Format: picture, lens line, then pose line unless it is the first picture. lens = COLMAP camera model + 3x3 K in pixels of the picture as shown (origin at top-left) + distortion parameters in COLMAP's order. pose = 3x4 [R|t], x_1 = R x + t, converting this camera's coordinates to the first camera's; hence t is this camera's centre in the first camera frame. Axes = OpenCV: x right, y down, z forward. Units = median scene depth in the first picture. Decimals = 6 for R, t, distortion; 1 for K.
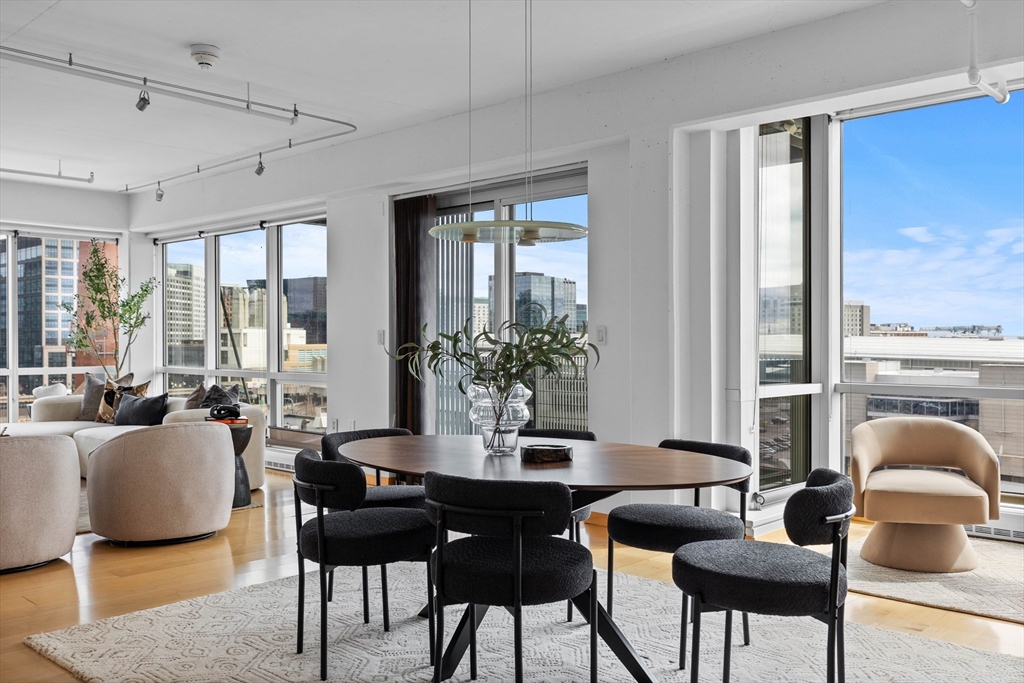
lens RADIAL K [[911.0, 0, 517.2], [0, 911.0, 337.6], [0, 0, 1]] dist [0.009282, -0.005685]
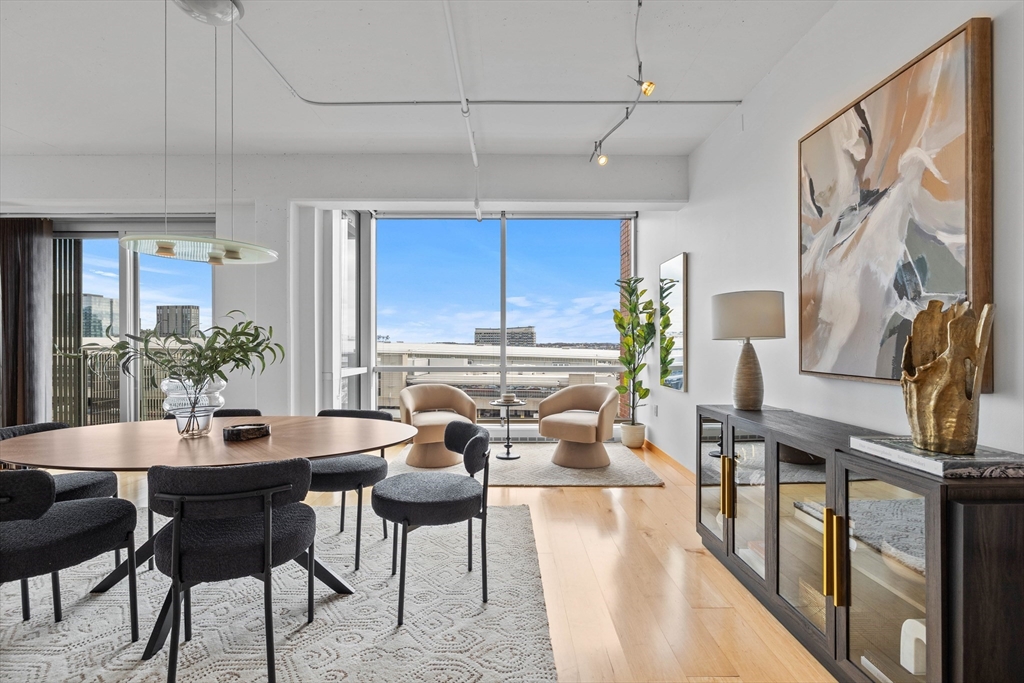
lens RADIAL K [[470.9, 0, 515.9], [0, 470.9, 344.4], [0, 0, 1]] dist [-0.005688, 0.002330]
pose [[0.727798, 0.000961, 0.685790, -0.127932], [-0.005473, 0.999975, 0.004407, 0.002495], [-0.685769, -0.006960, 0.727786, 0.253131]]
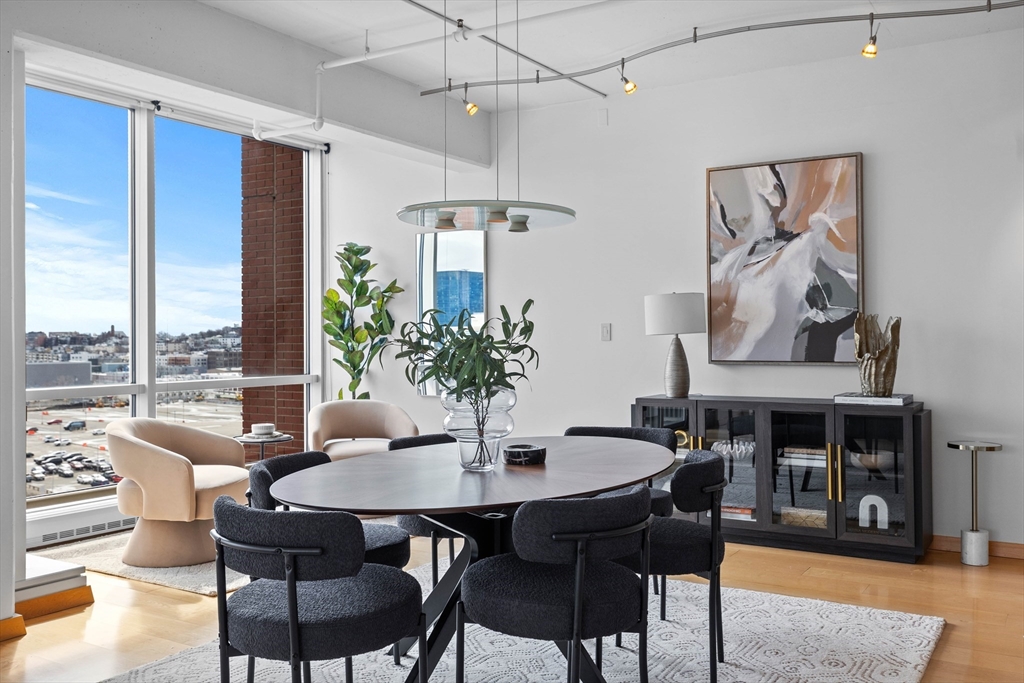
lens RADIAL K [[917.5, 0, 510.7], [0, 917.5, 332.0], [0, 0, 1]] dist [0.011157, 0.001849]
pose [[-0.179884, 0.009246, 0.983644, -0.869409], [-0.002450, 0.999949, -0.009847, 0.008393], [-0.983685, -0.004181, -0.179852, 1.088714]]
